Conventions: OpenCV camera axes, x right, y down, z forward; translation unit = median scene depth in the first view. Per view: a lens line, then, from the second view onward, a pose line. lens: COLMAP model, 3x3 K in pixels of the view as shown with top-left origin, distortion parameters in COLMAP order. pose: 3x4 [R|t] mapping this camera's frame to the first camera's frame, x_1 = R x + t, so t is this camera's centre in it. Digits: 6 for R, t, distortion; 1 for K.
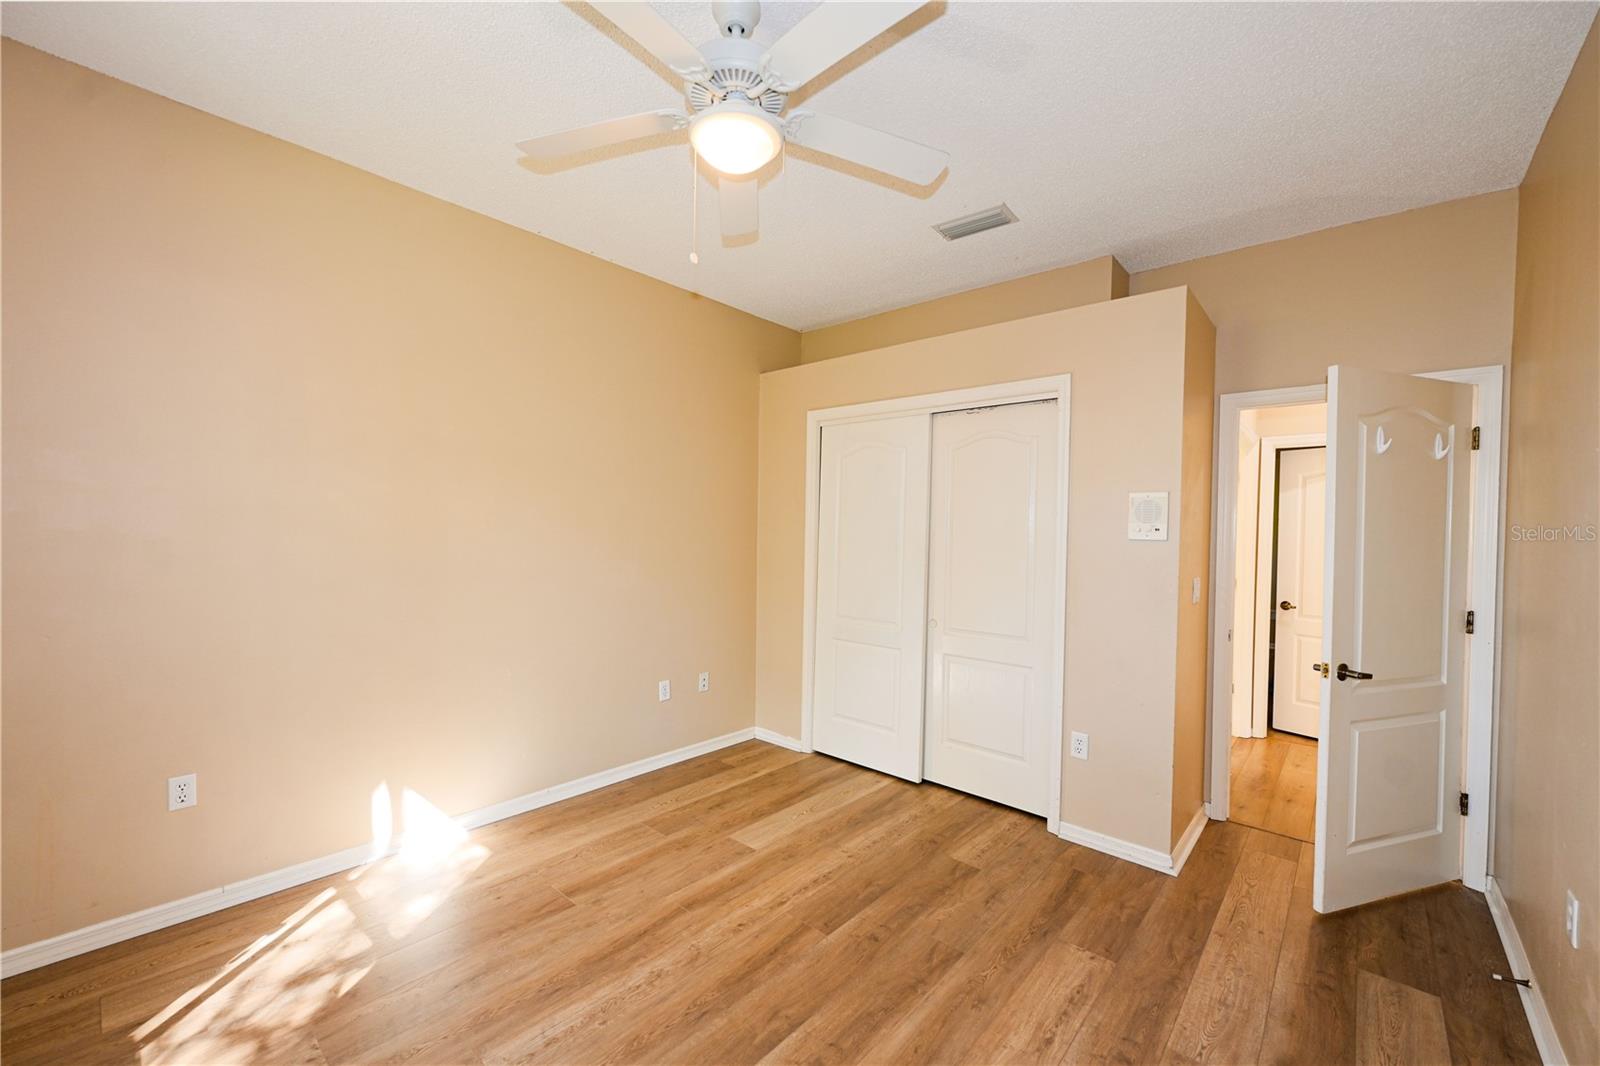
lens RADIAL K [[635.6, 0, 809.2], [0, 635.6, 525.8], [0, 0, 1]] dist [-0.000116, 0.000214]
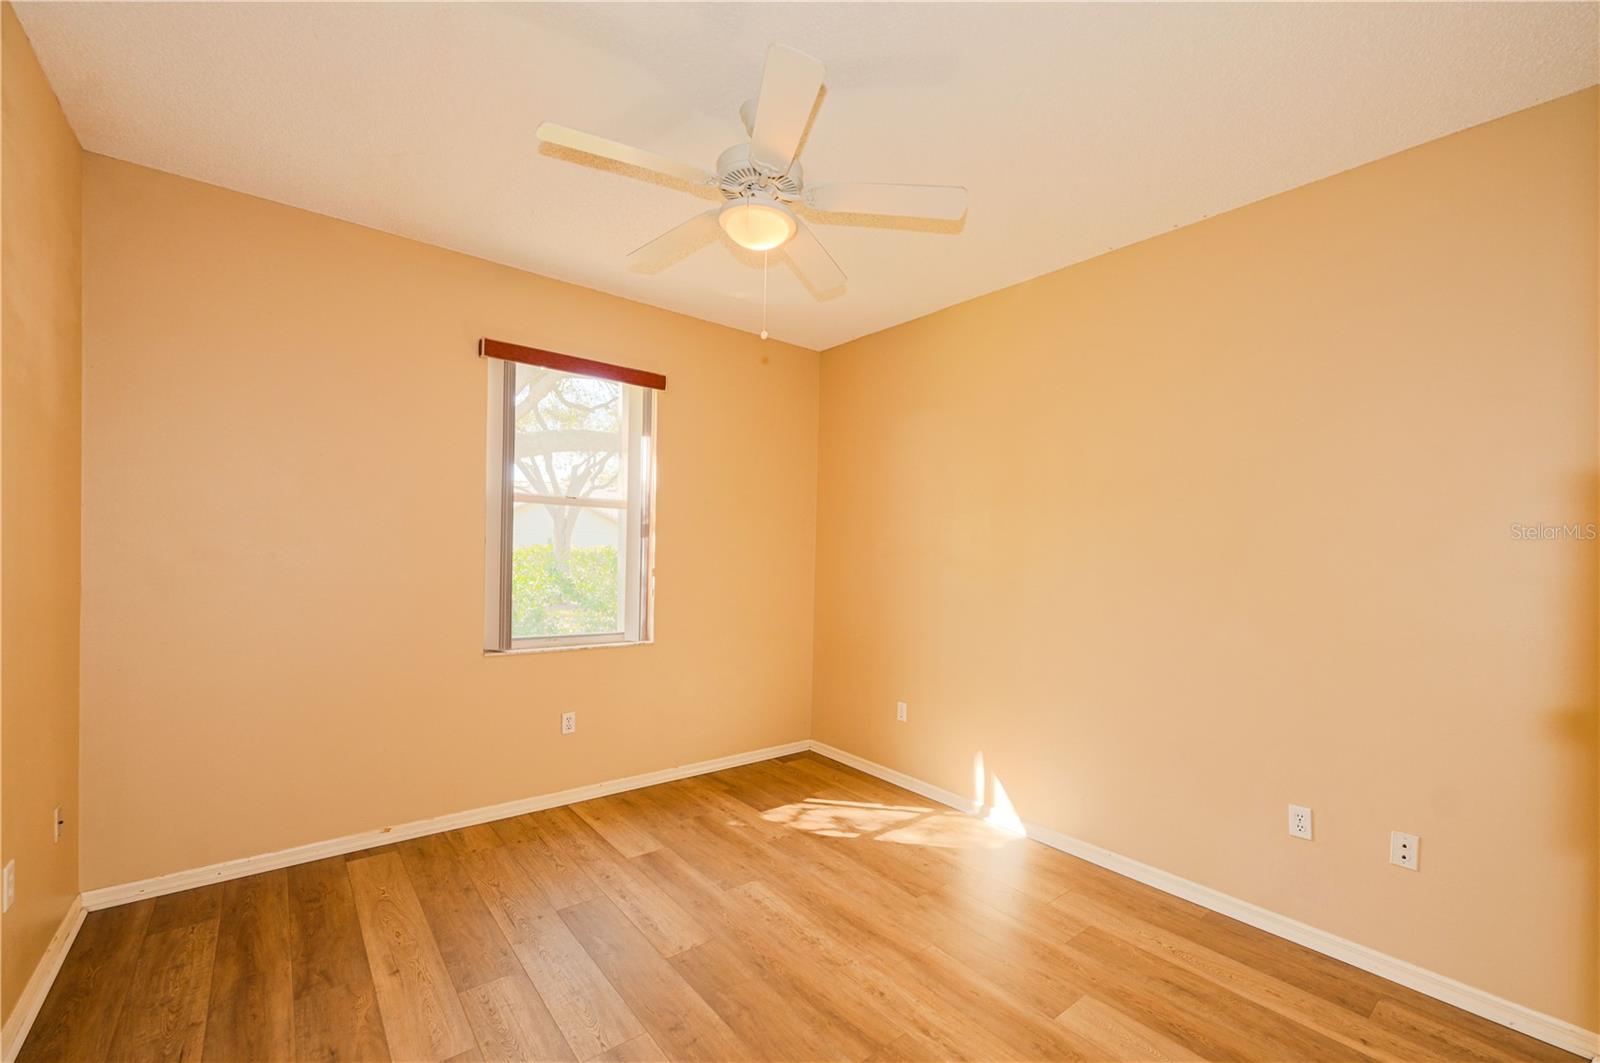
lens RADIAL K [[633.5, 0, 796.2], [0, 633.5, 546.7], [0, 0, 1]] dist [-0.001243, 0.000383]
pose [[-0.165686, -0.034834, -0.985563, 0.765732], [-0.019354, 0.999298, -0.032066, 0.024990], [0.985989, 0.013762, -0.166244, 0.956859]]
